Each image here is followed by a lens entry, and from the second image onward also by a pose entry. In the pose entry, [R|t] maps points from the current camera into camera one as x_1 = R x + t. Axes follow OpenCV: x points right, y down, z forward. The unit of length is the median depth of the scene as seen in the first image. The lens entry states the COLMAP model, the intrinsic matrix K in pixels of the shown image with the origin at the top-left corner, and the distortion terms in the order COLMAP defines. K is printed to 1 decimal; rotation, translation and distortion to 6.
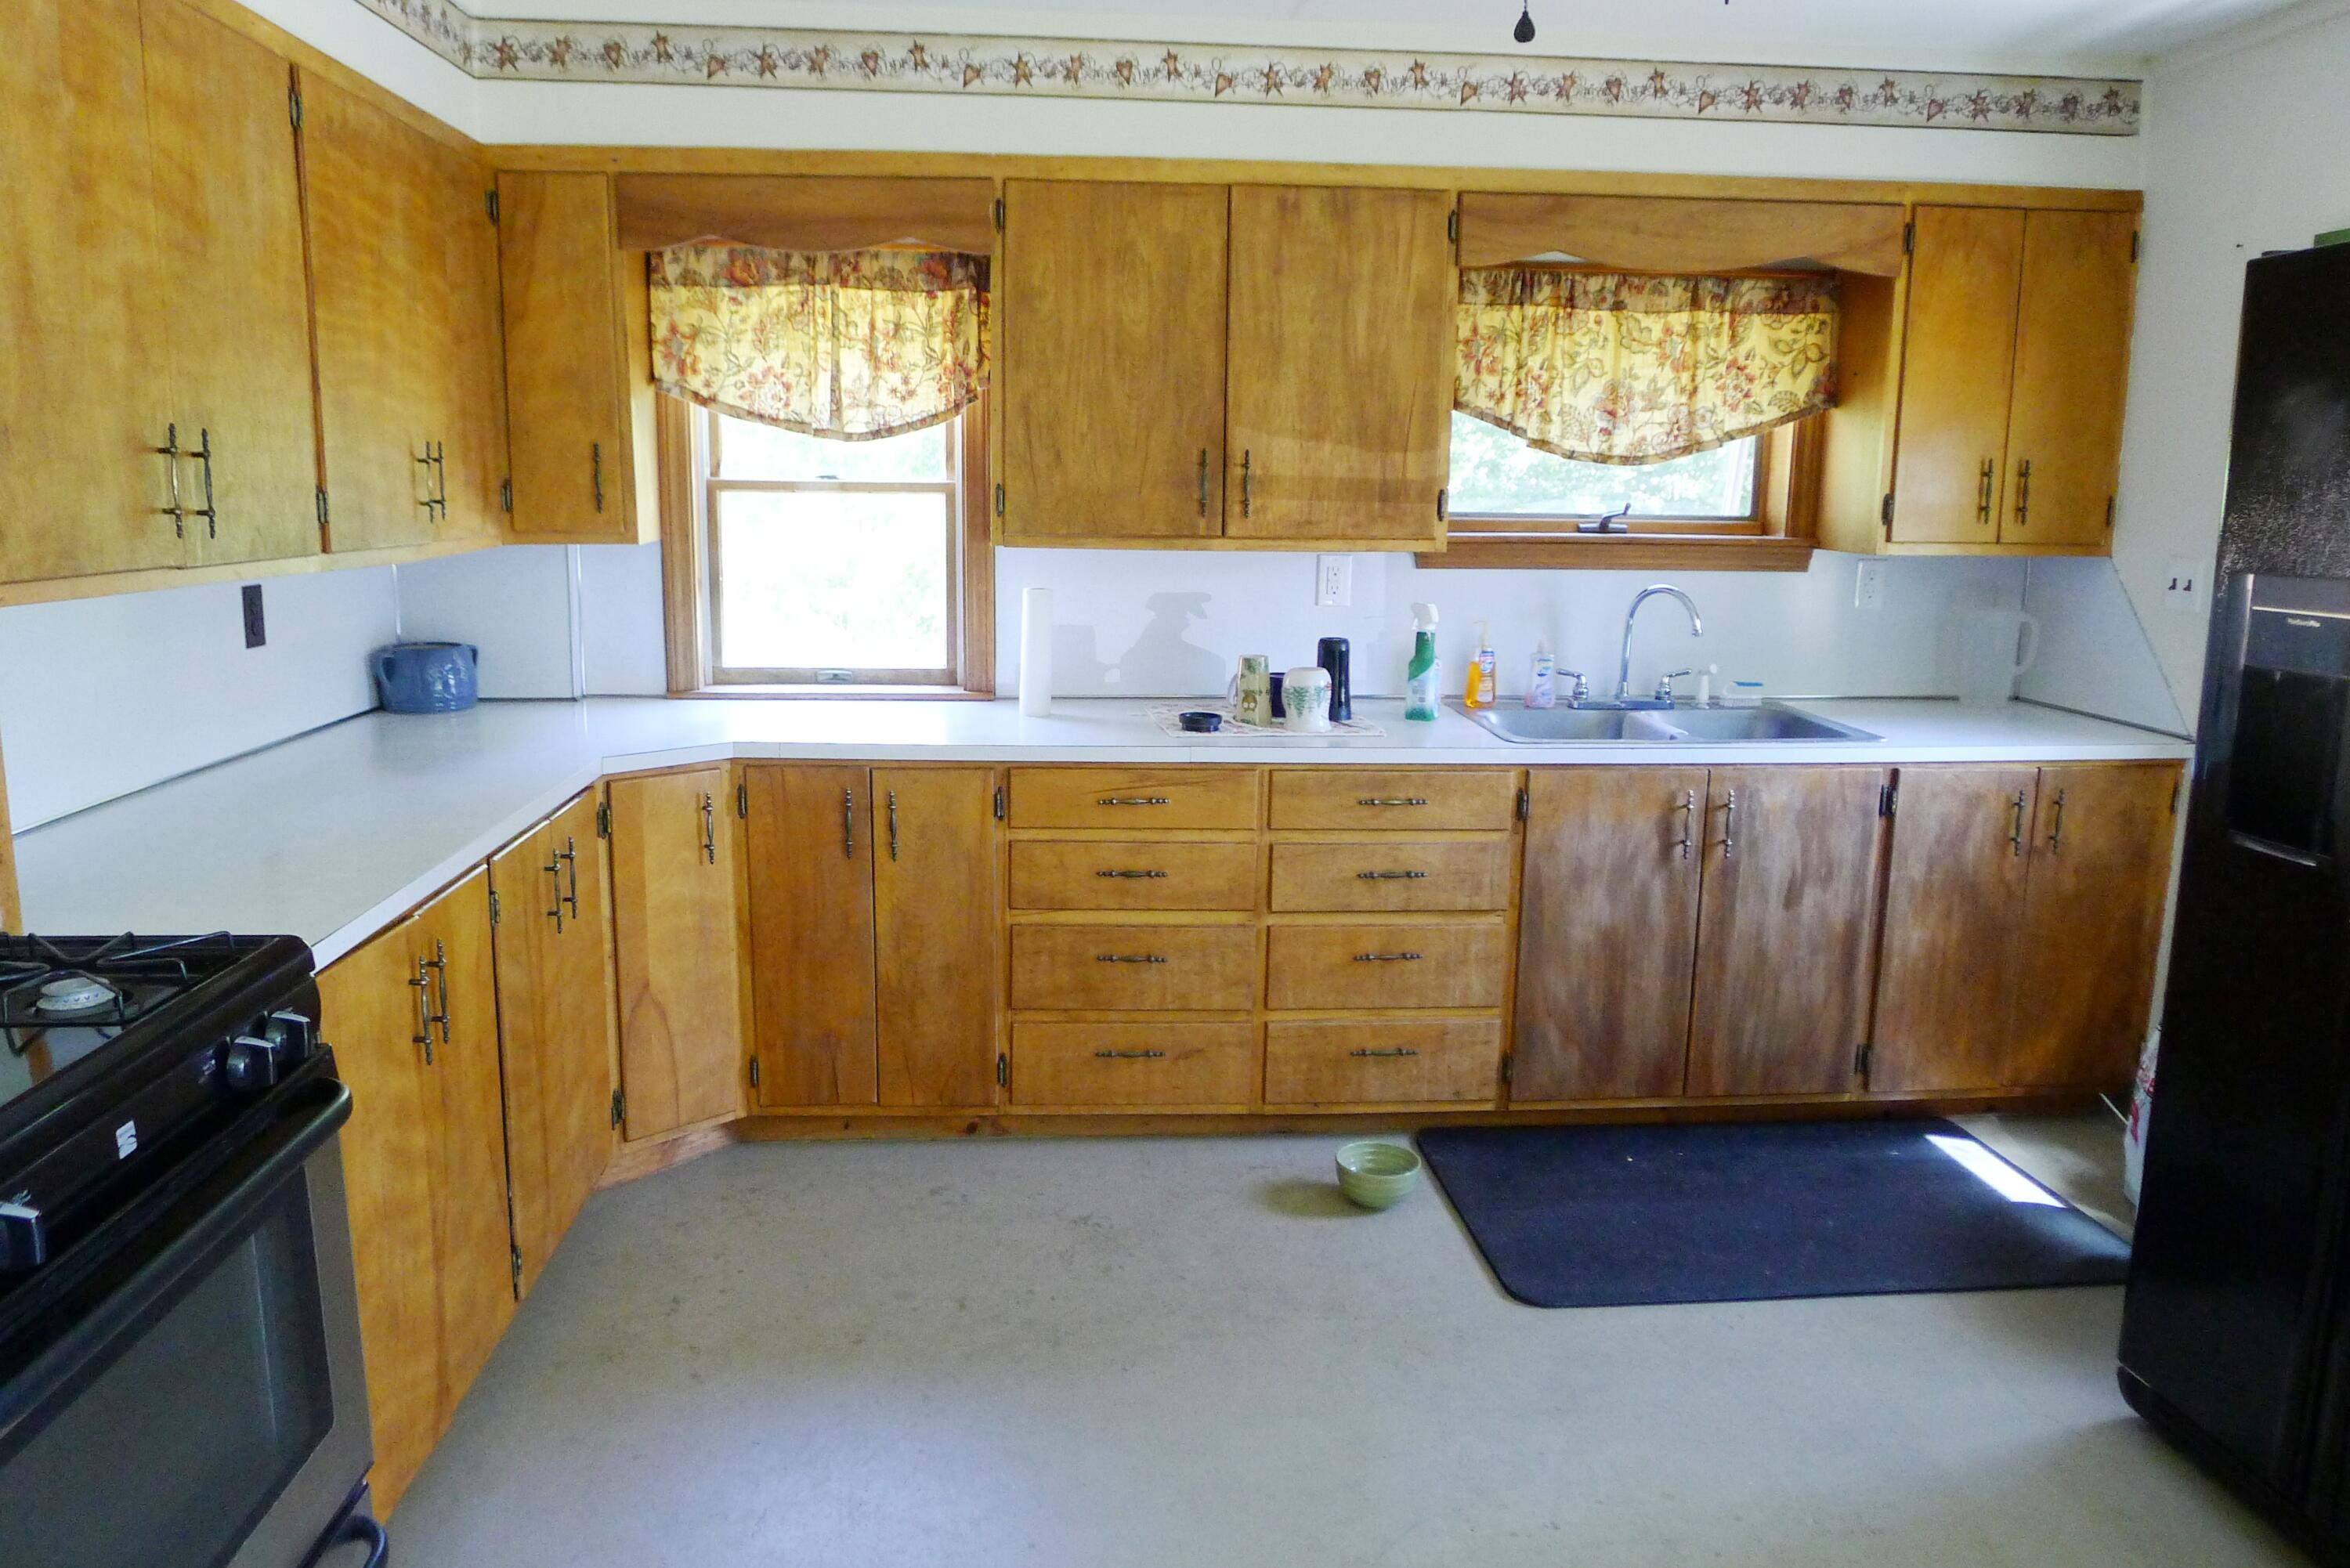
lens RADIAL K [[1676.3, 0, 1178.1], [0, 1676.3, 760.3], [0, 0, 1]] dist [-0.000176, 0.006822]
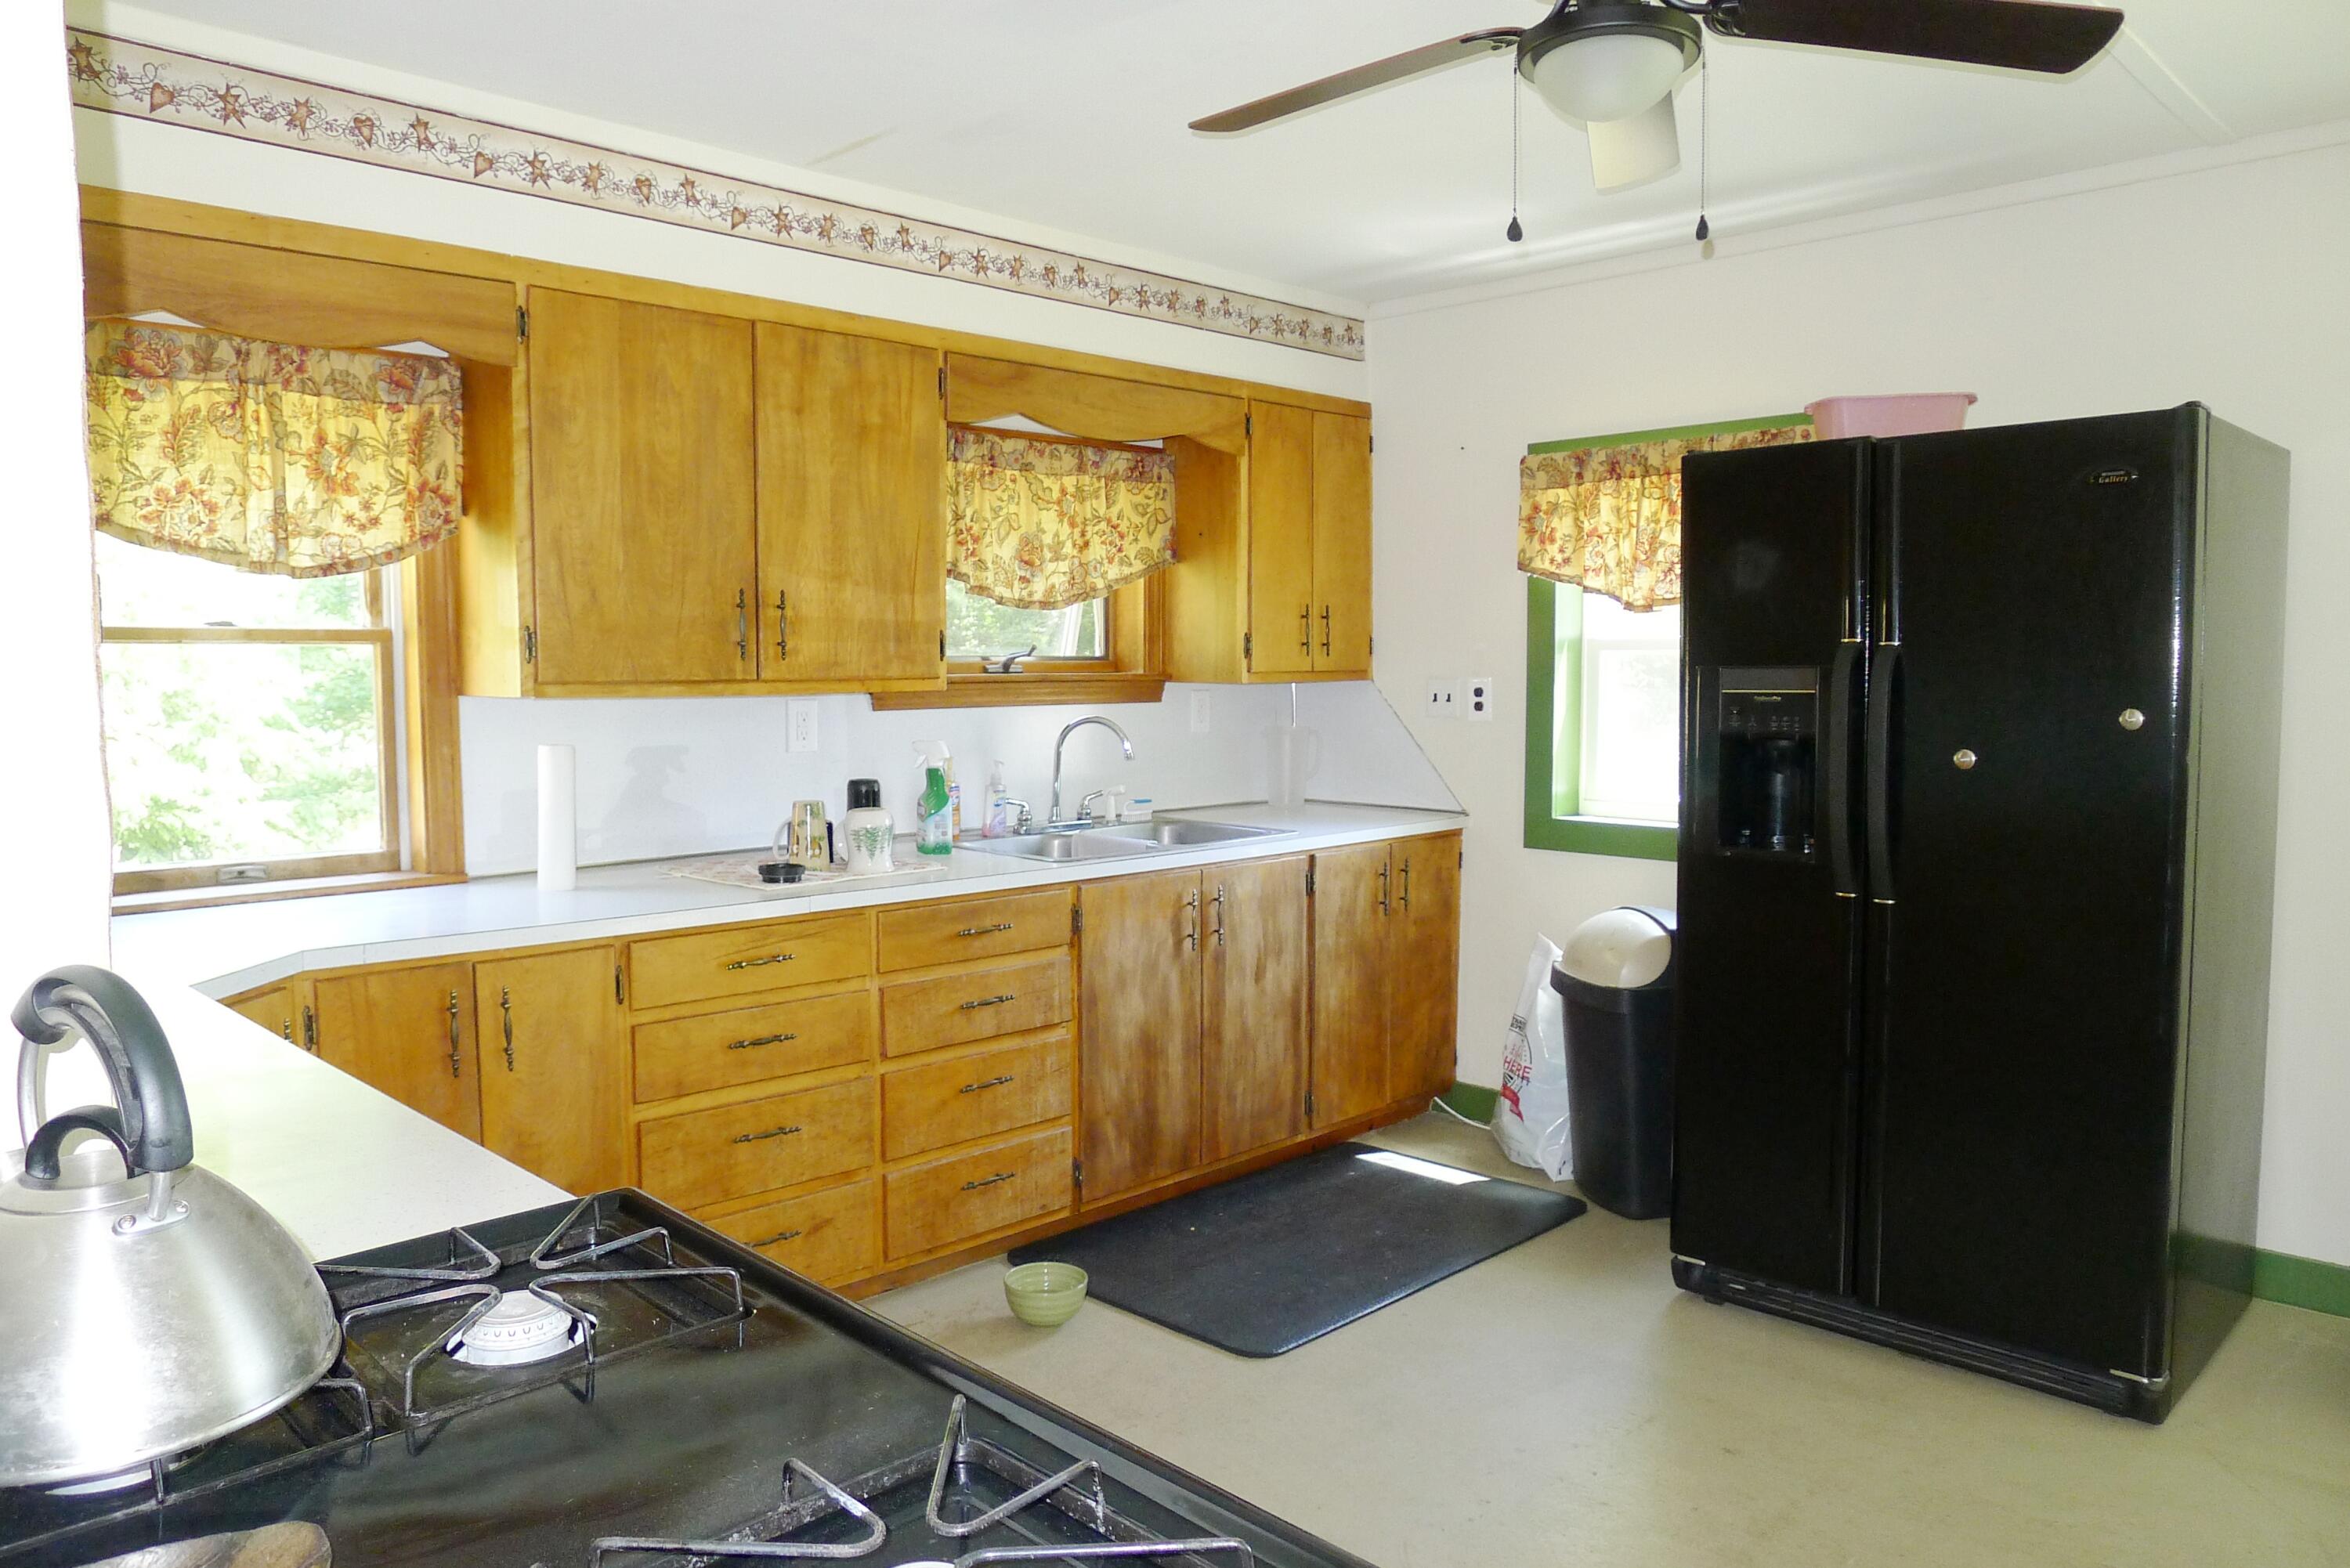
lens RADIAL K [[1665.7, 0, 1175.0], [0, 1665.7, 784.0], [0, 0, 1]] dist [0.005785, 0.007536]
pose [[0.768620, -0.065362, 0.636357, -0.400297], [0.122177, 0.991454, -0.045737, -0.002707], [-0.627929, 0.112903, 0.770037, 0.128073]]
